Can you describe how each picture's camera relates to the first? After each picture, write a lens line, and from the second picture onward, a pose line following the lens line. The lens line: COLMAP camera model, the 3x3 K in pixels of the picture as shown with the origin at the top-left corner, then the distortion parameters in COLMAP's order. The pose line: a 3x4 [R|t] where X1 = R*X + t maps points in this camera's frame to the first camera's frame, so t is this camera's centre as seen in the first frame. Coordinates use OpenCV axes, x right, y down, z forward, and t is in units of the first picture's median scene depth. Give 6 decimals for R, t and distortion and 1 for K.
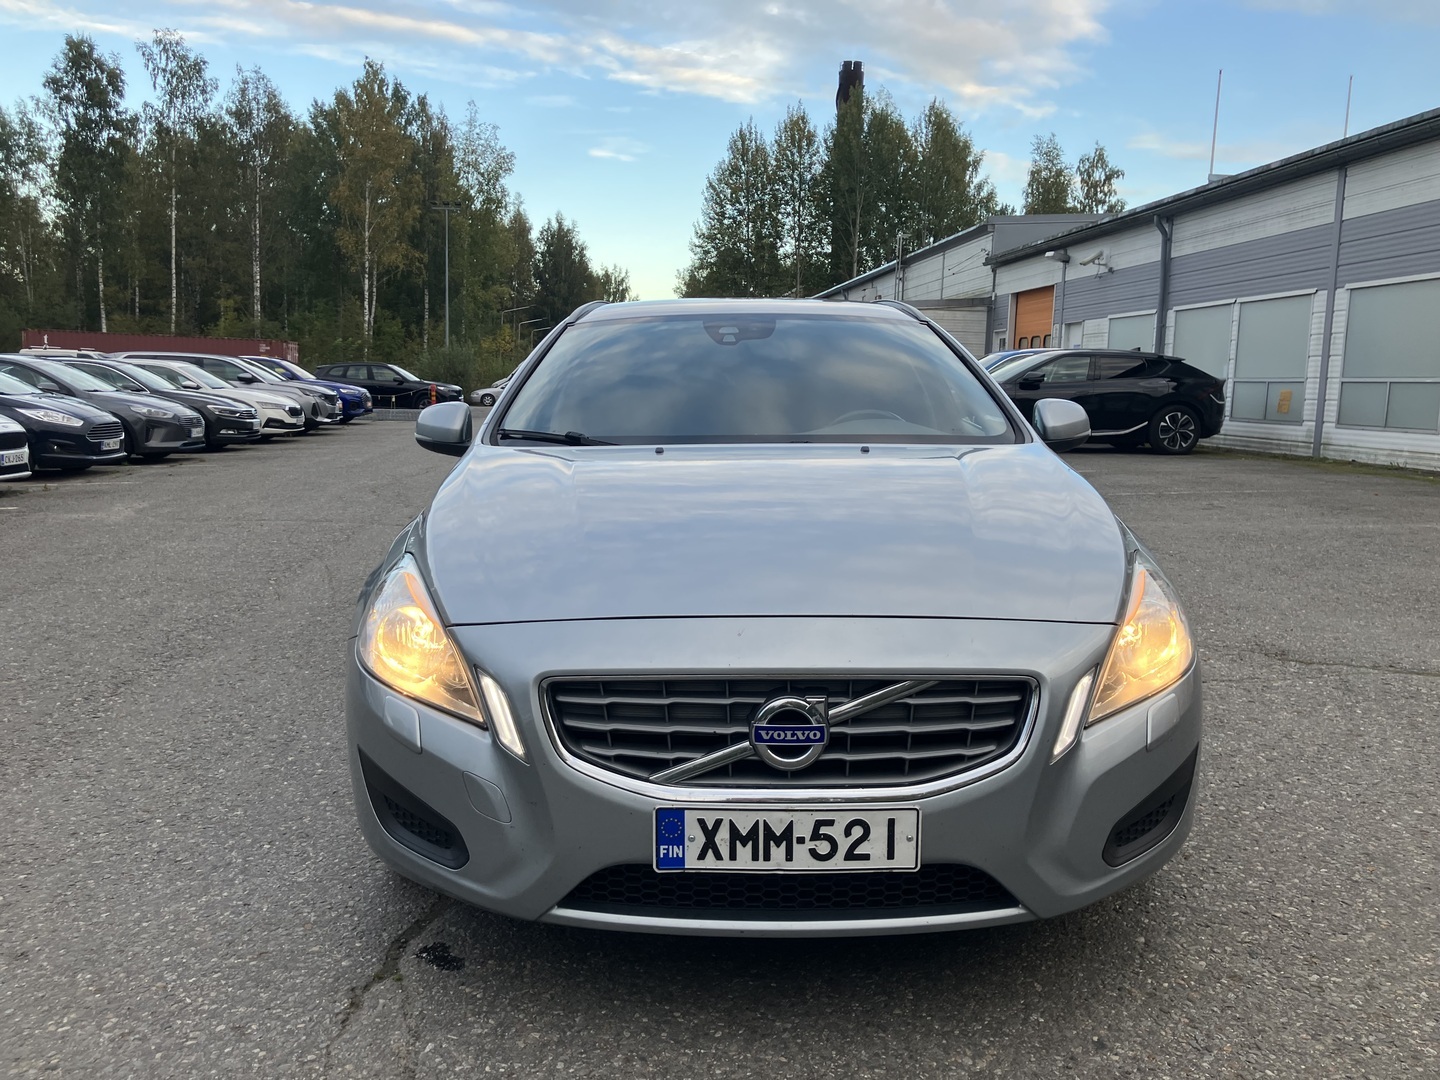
lens RADIAL K [[1201.2, 0, 717.5], [0, 1201.2, 534.5], [0, 0, 1]] dist [0.017650, -0.022737]
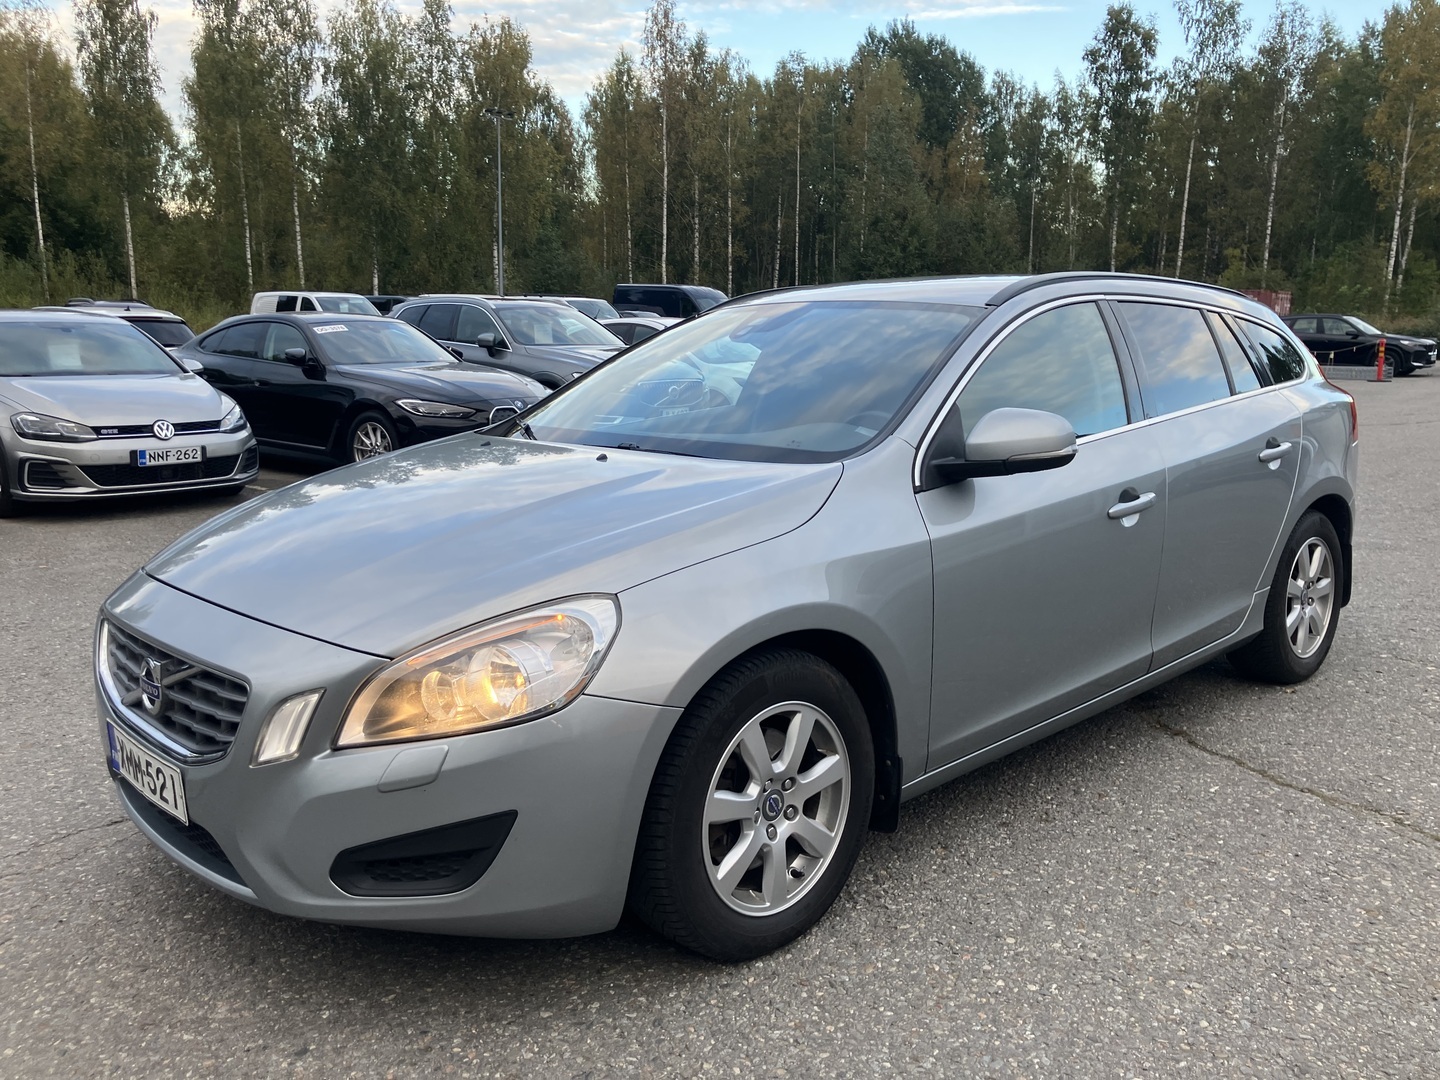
lens RADIAL K [[1201.2, 0, 715.9], [0, 1201.2, 547.6], [0, 0, 1]] dist [0.017650, -0.022737]
pose [[0.639946, 0.134195, -0.756611, 0.102711], [-0.092526, 0.990926, 0.097495, -0.010877], [0.762829, 0.007615, 0.646556, 0.046508]]
